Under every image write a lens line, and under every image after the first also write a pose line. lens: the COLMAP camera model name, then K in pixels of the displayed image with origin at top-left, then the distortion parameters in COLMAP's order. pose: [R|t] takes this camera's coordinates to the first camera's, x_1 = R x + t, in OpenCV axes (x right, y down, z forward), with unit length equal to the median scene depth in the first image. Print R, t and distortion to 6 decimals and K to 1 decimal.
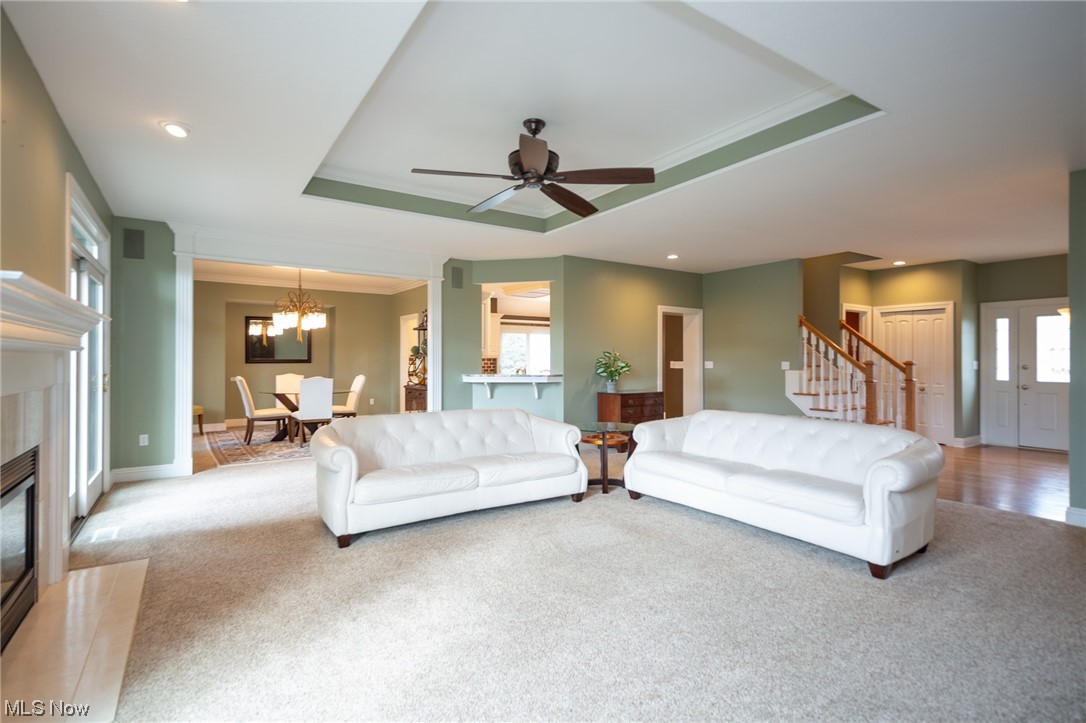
lens RADIAL K [[515.3, 0, 538.8], [0, 515.3, 361.5], [0, 0, 1]] dist [0.002613, 0.000178]
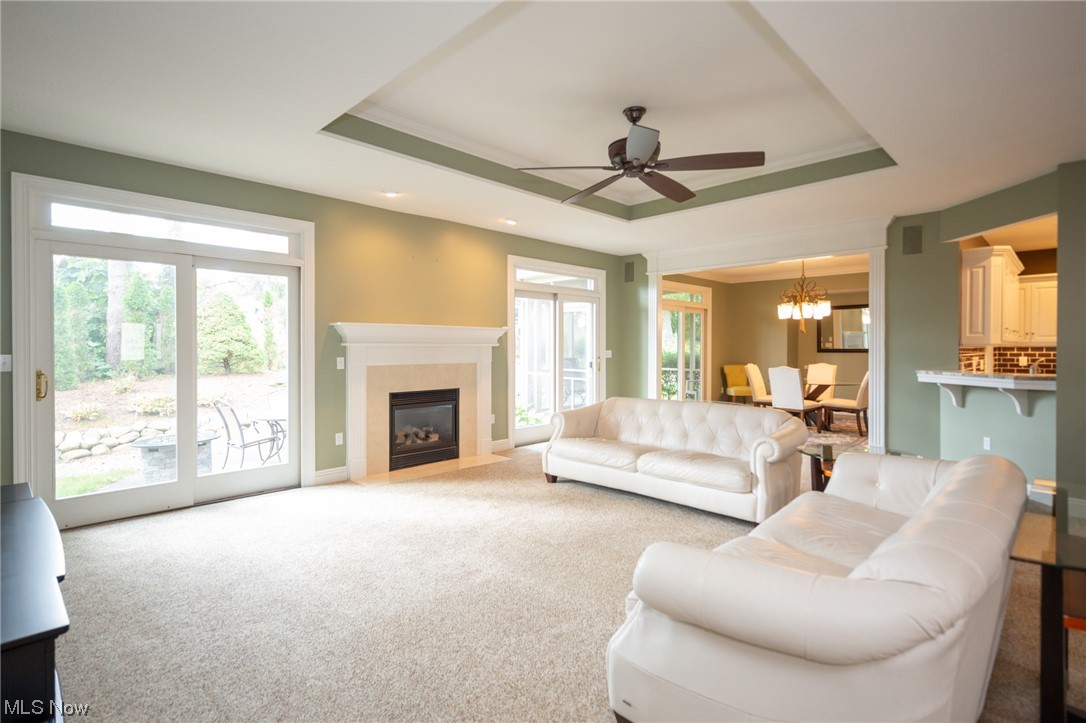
lens RADIAL K [[534.4, 0, 543.5], [0, 534.4, 353.0], [0, 0, 1]] dist [0.001259, -0.000097]
pose [[0.199509, 0.009677, -0.979848, 0.506132], [-0.003559, 0.999952, 0.009151, -0.004714], [0.979890, 0.001662, 0.199533, 0.329480]]
